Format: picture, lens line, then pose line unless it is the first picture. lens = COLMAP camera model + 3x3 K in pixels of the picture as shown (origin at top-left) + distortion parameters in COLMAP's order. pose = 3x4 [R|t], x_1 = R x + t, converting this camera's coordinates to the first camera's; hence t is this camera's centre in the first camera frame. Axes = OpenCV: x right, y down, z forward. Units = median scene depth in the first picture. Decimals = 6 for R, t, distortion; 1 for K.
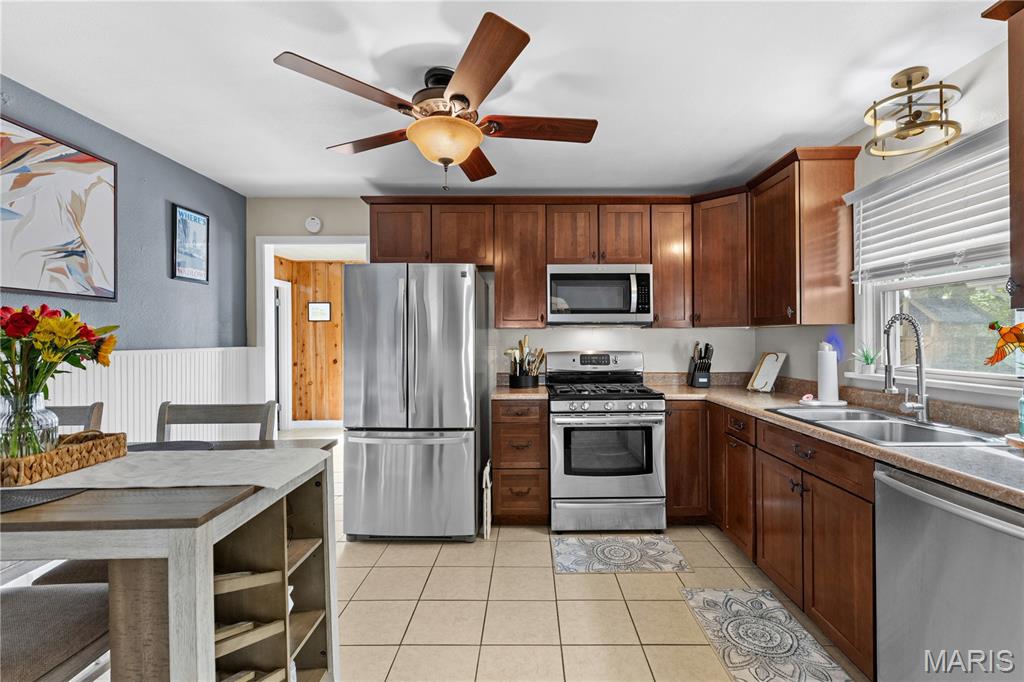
lens RADIAL K [[466.7, 0, 519.7], [0, 466.7, 340.6], [0, 0, 1]] dist [-0.003610, -0.000518]
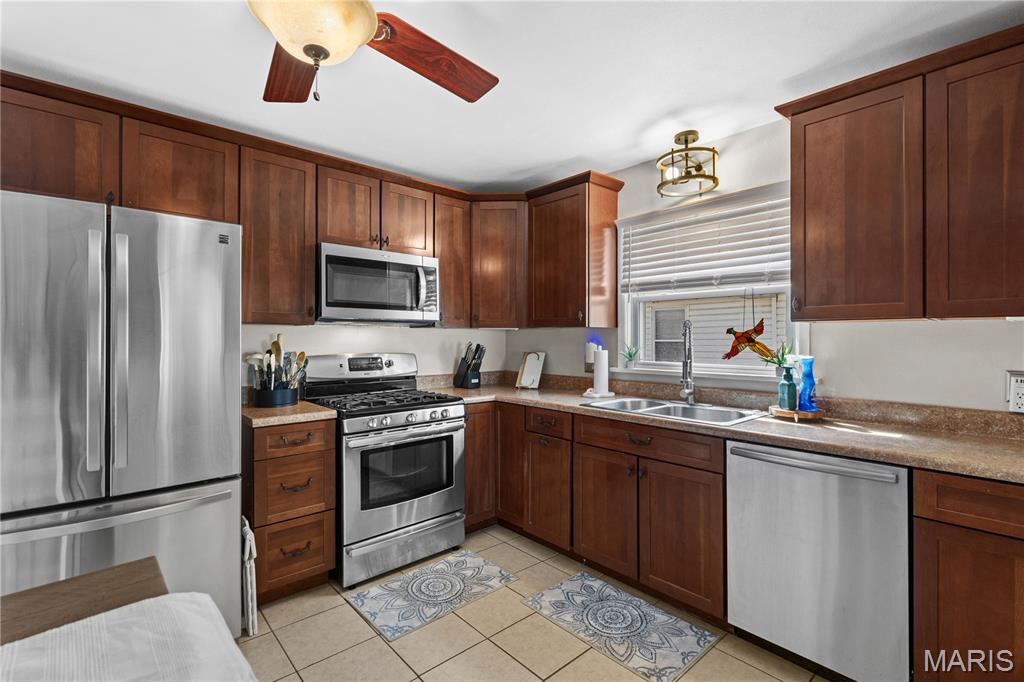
lens RADIAL K [[466.7, 0, 511.7], [0, 466.7, 337.4], [0, 0, 1]] dist [-0.003610, -0.000518]
pose [[0.734843, 0.004048, 0.678226, -0.258946], [-0.000165, 0.999983, -0.005789, -0.002384], [-0.678238, 0.004142, 0.734831, 0.249547]]
